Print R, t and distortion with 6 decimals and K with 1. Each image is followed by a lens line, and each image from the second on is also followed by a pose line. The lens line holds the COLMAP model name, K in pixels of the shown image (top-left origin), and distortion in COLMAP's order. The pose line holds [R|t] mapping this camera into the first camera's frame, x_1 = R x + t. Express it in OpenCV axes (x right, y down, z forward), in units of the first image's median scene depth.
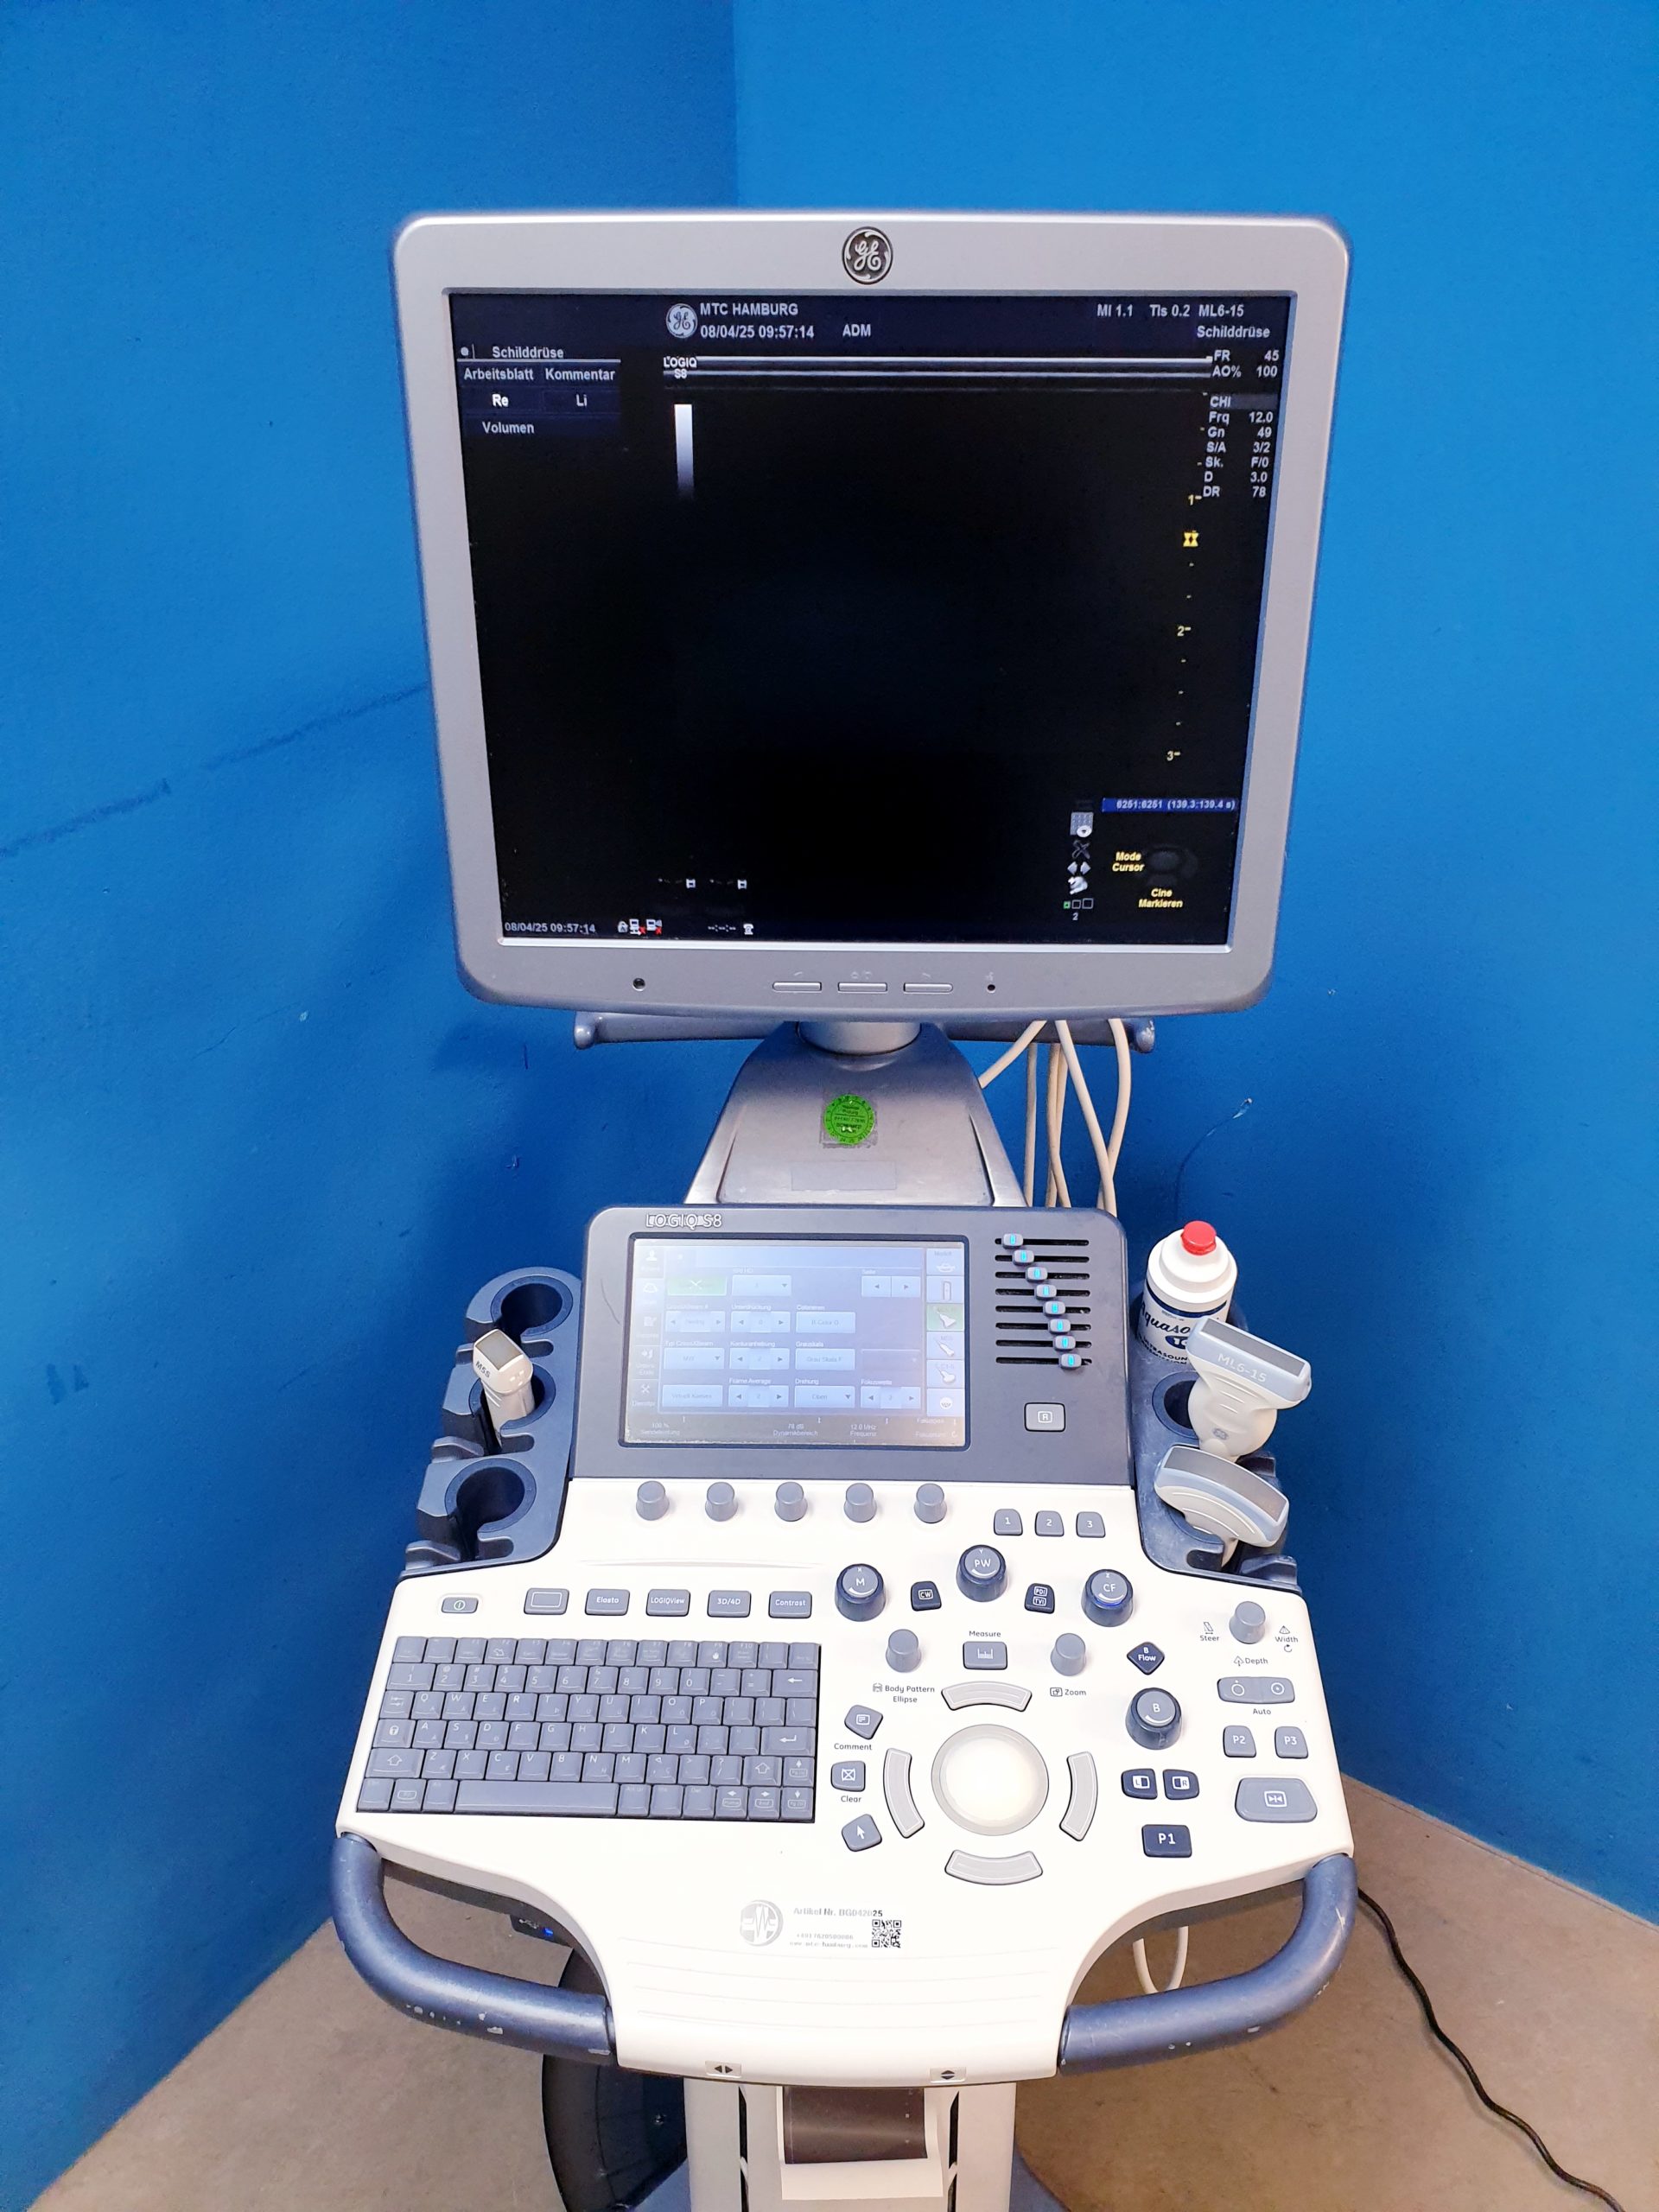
lens RADIAL K [[1677.6, 0, 833.9], [0, 1677.6, 1129.7], [0, 0, 1]] dist [0.007024, -0.007265]
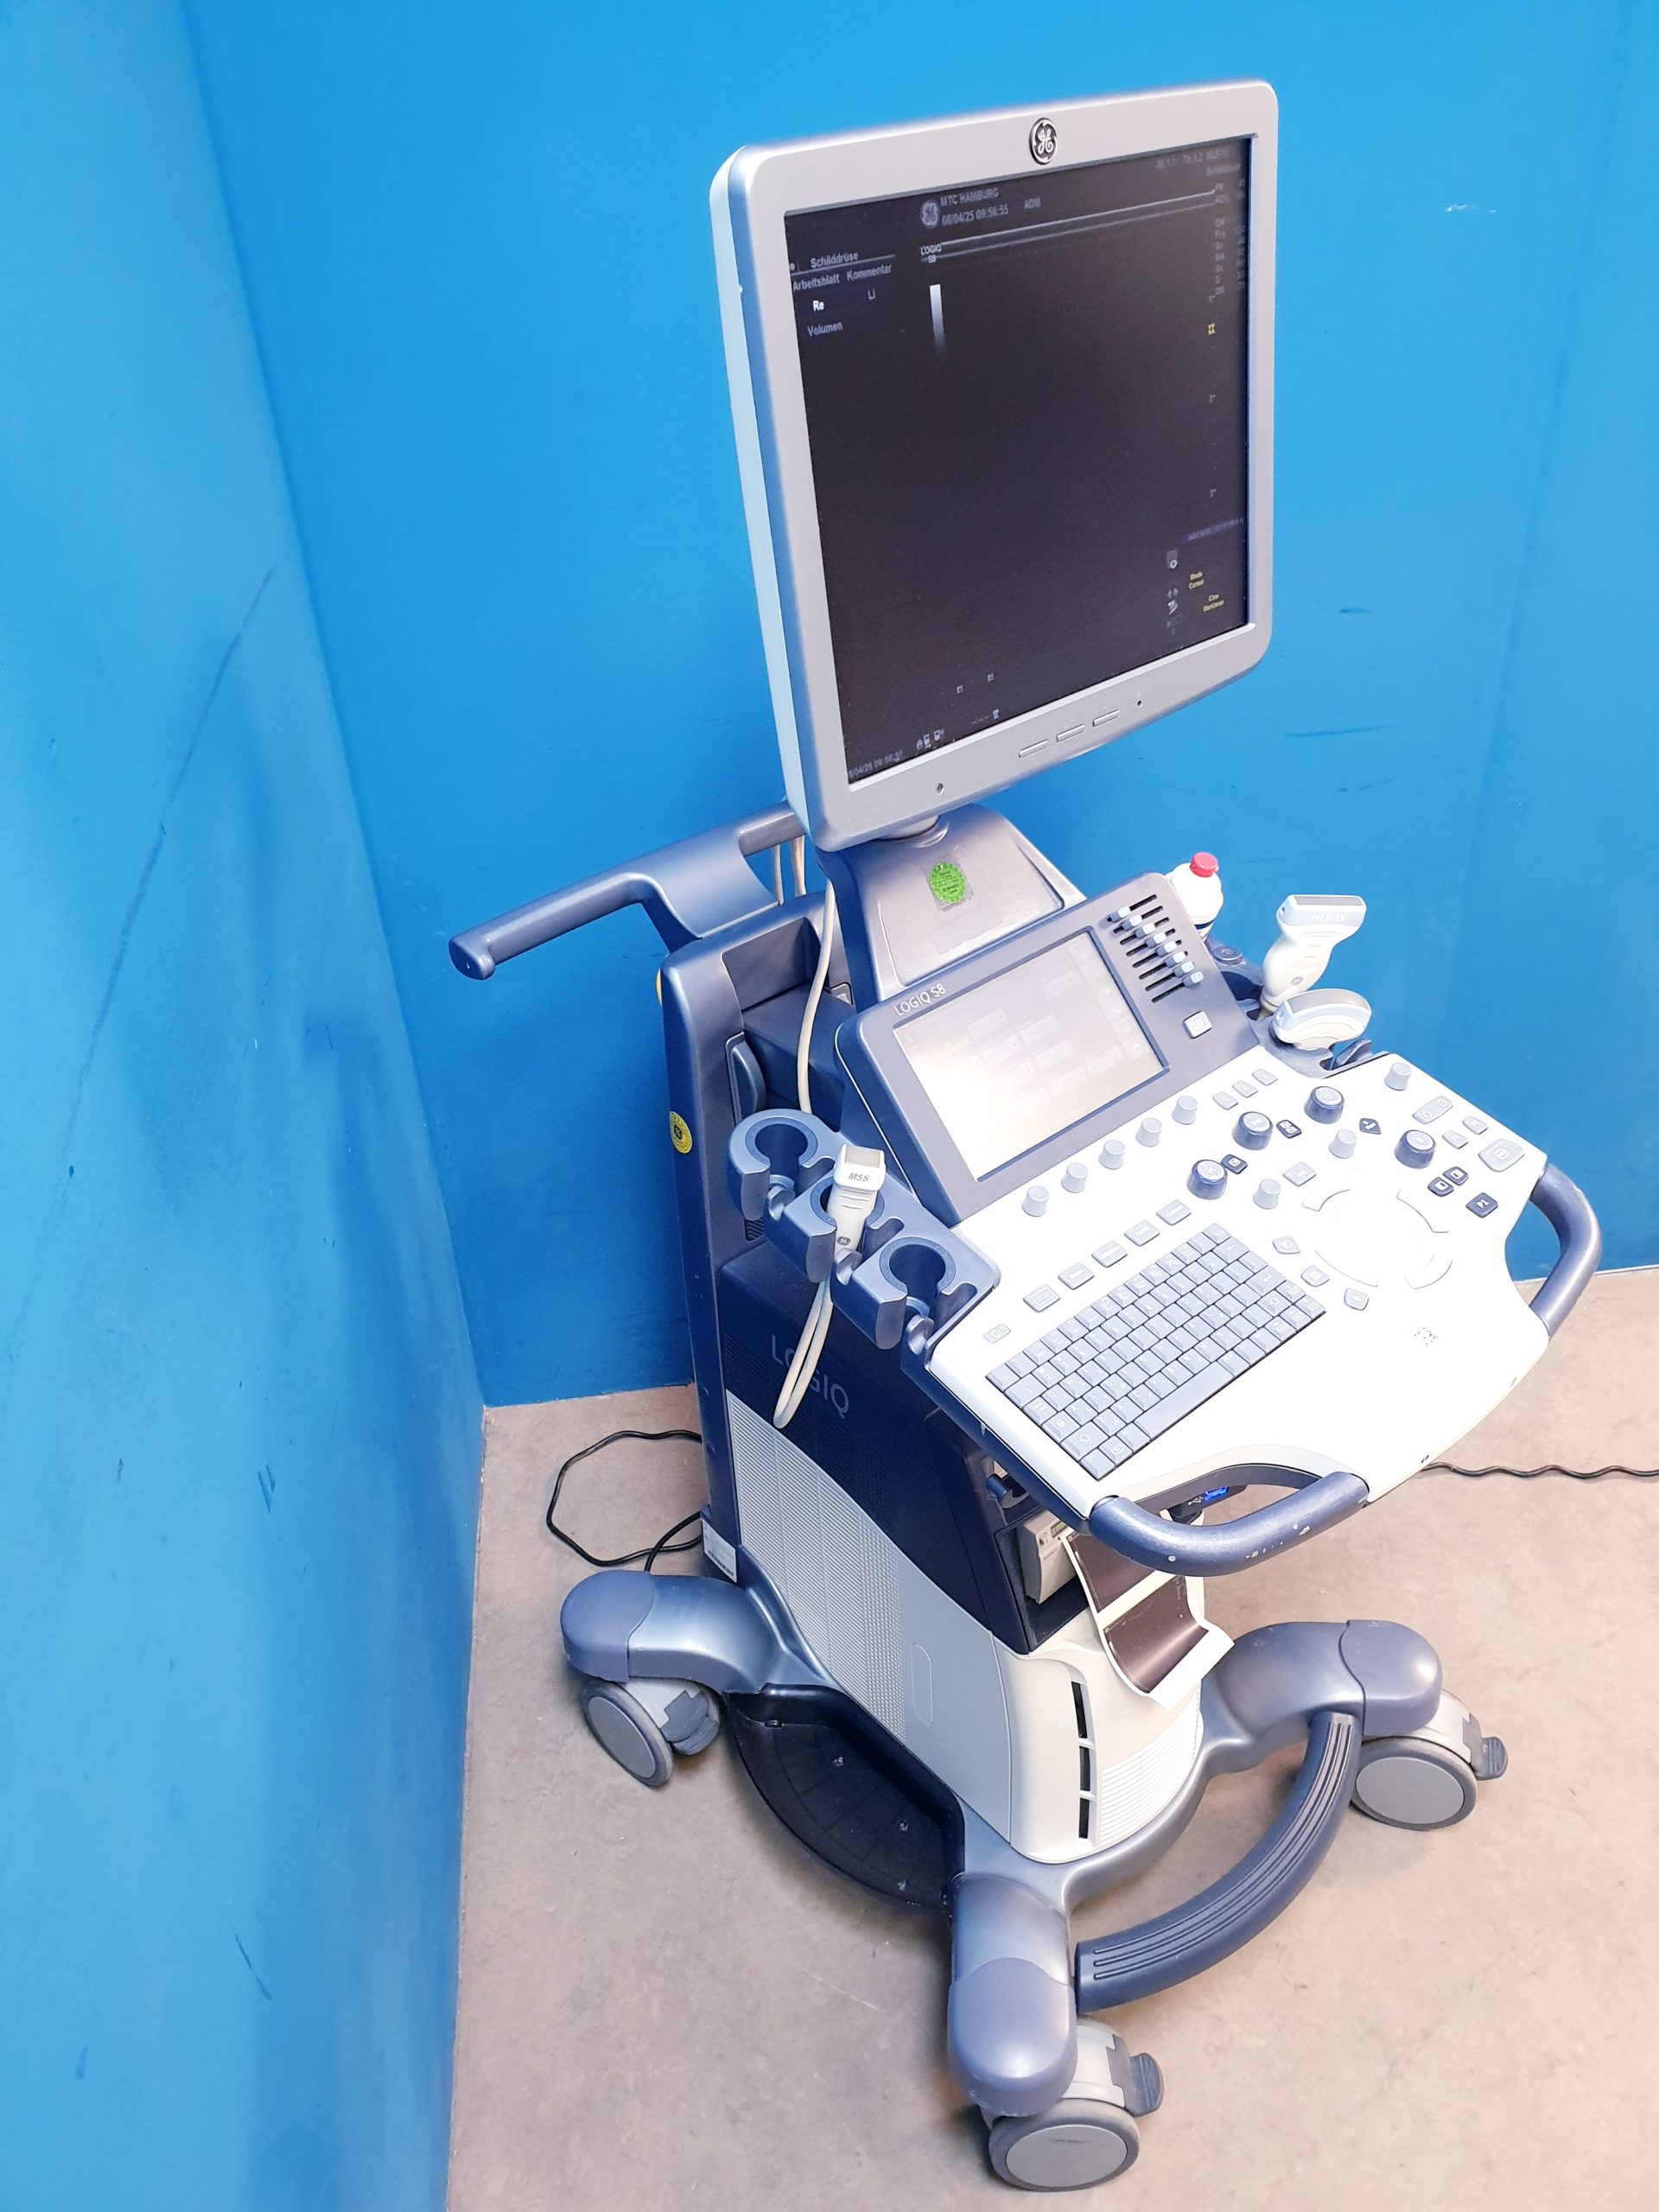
lens RADIAL K [[1677.6, 0, 817.1], [0, 1677.6, 1127.7], [0, 0, 1]] dist [0.007024, -0.007265]
pose [[0.743864, -0.414055, 0.524618, -0.946570], [0.379113, 0.907874, 0.178990, -0.120015], [-0.550400, 0.065745, 0.832309, 0.077941]]
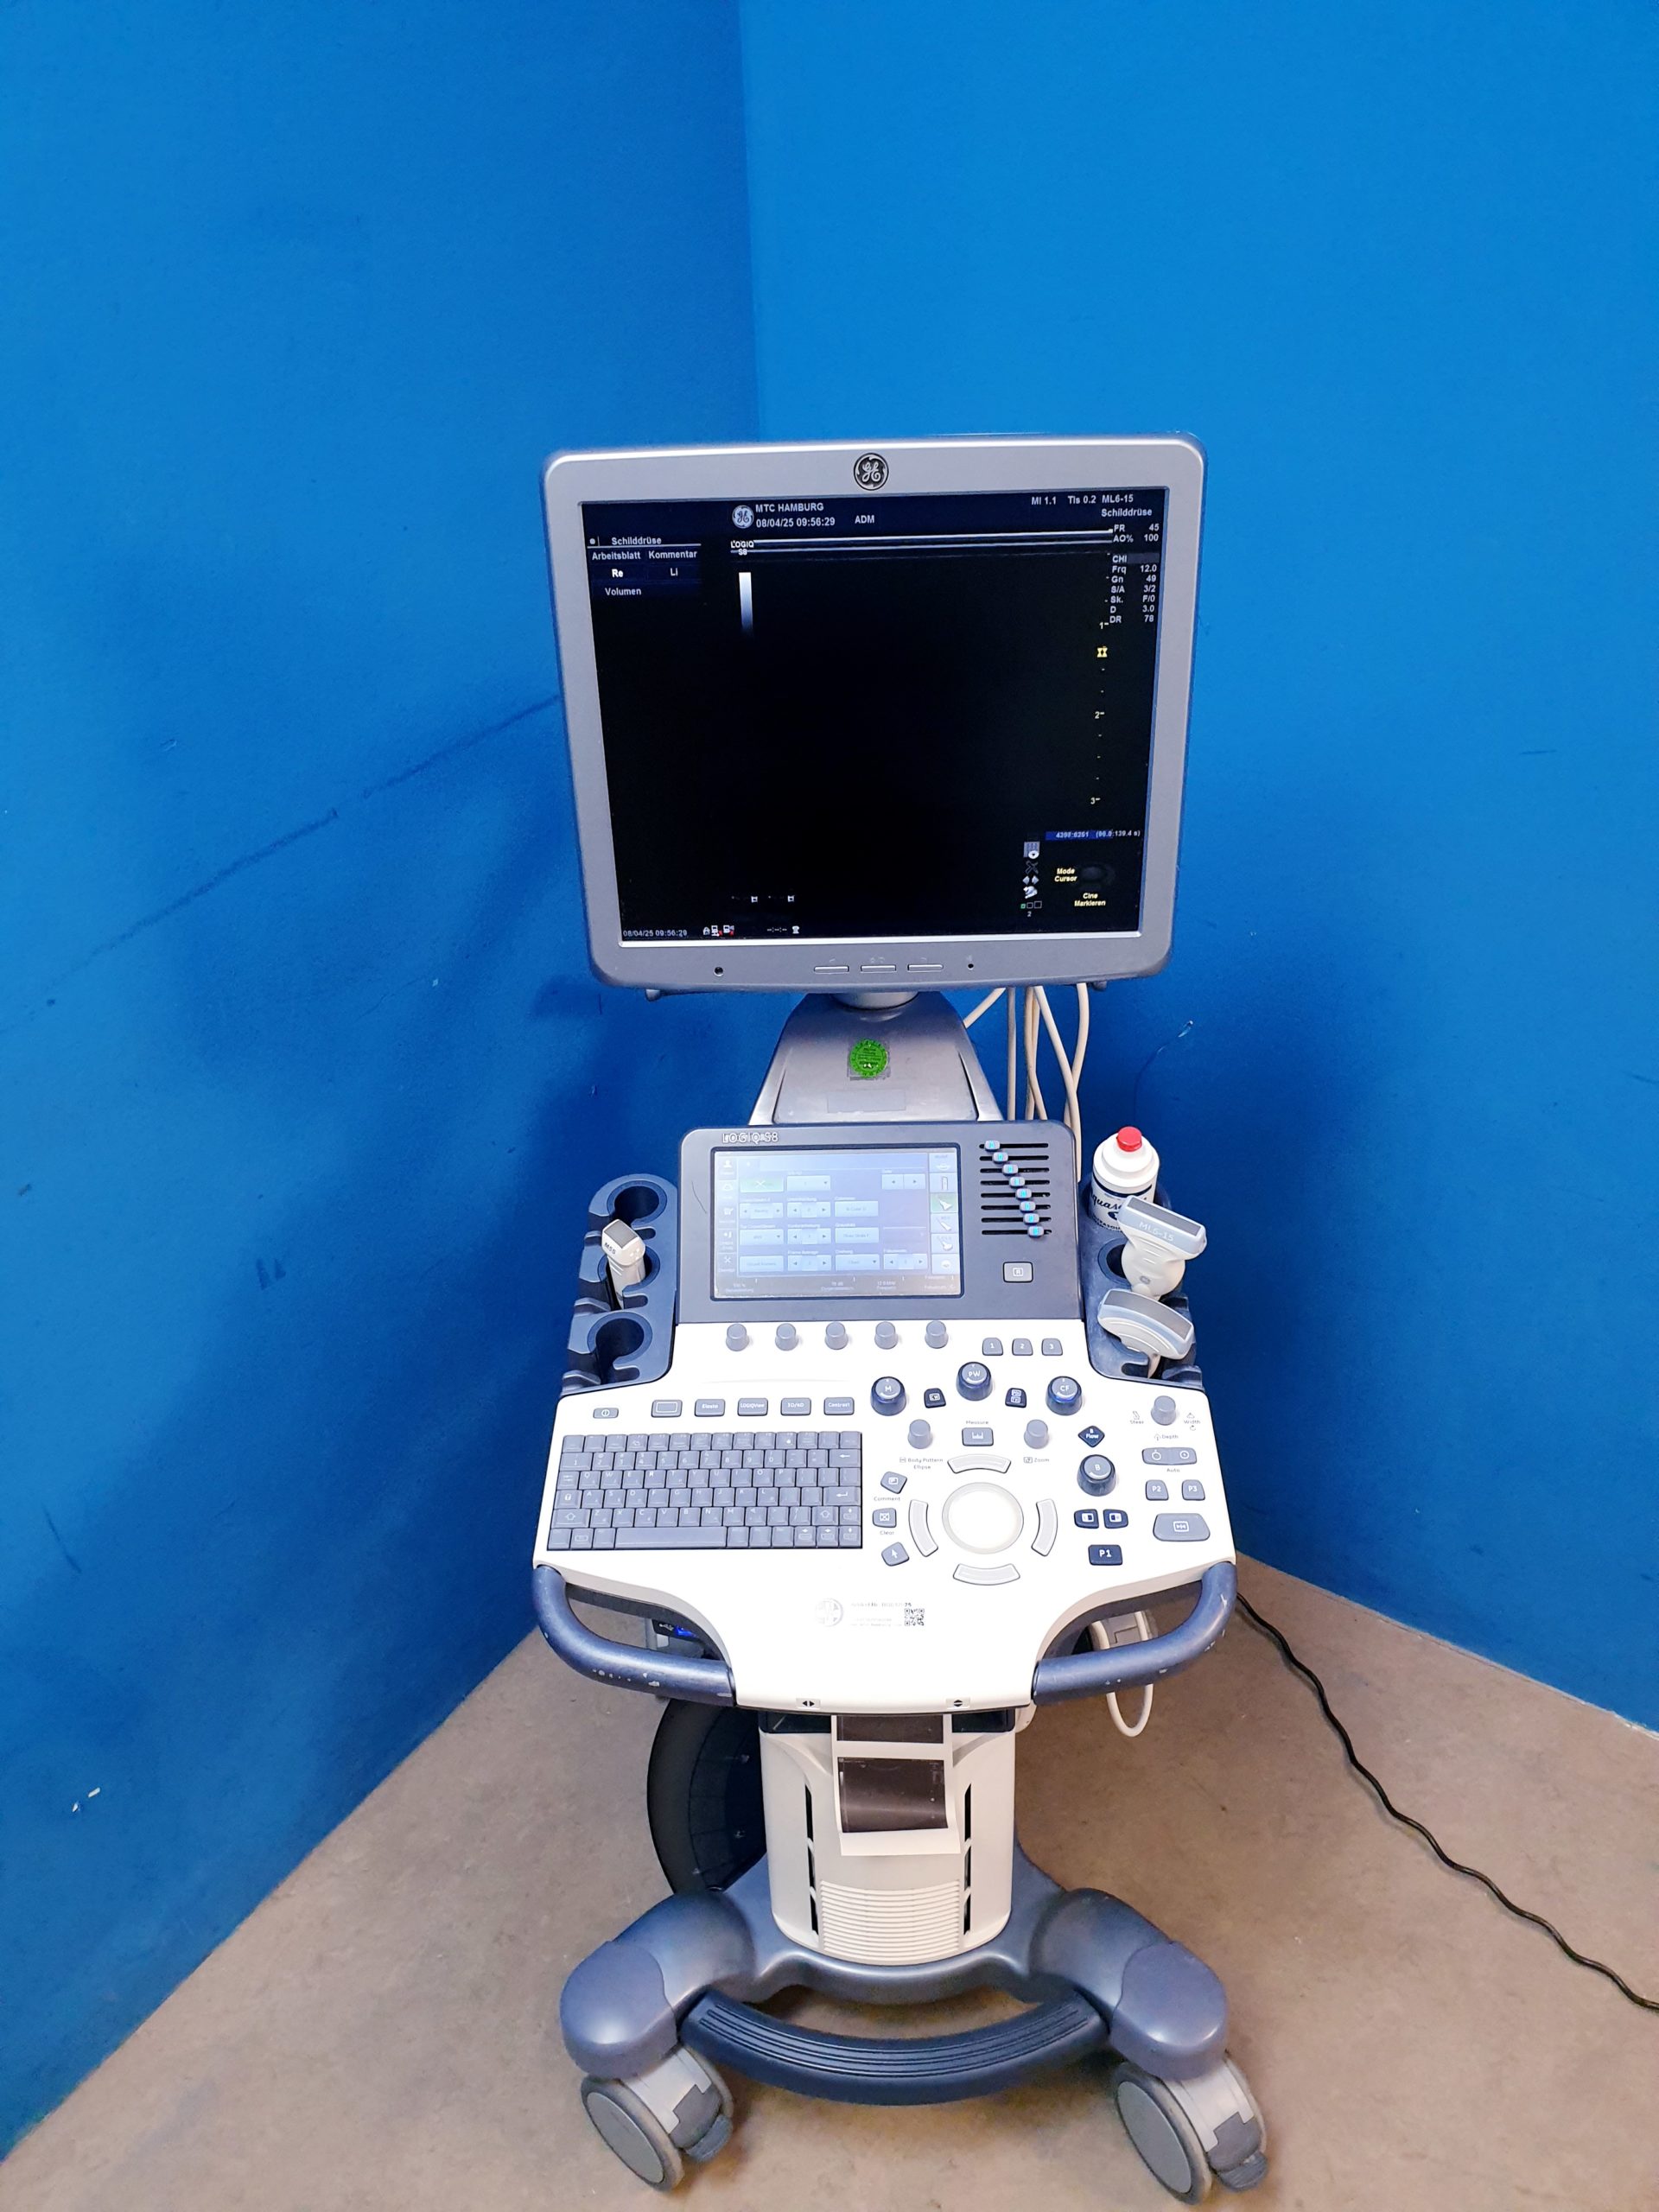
lens RADIAL K [[1677.6, 0, 809.7], [0, 1677.6, 1138.3], [0, 0, 1]] dist [0.007024, -0.007265]
pose [[0.999437, -0.028536, -0.017631, -0.020805], [0.029621, 0.997464, 0.064724, -0.037248], [0.015739, -0.065209, 0.997747, -0.422502]]
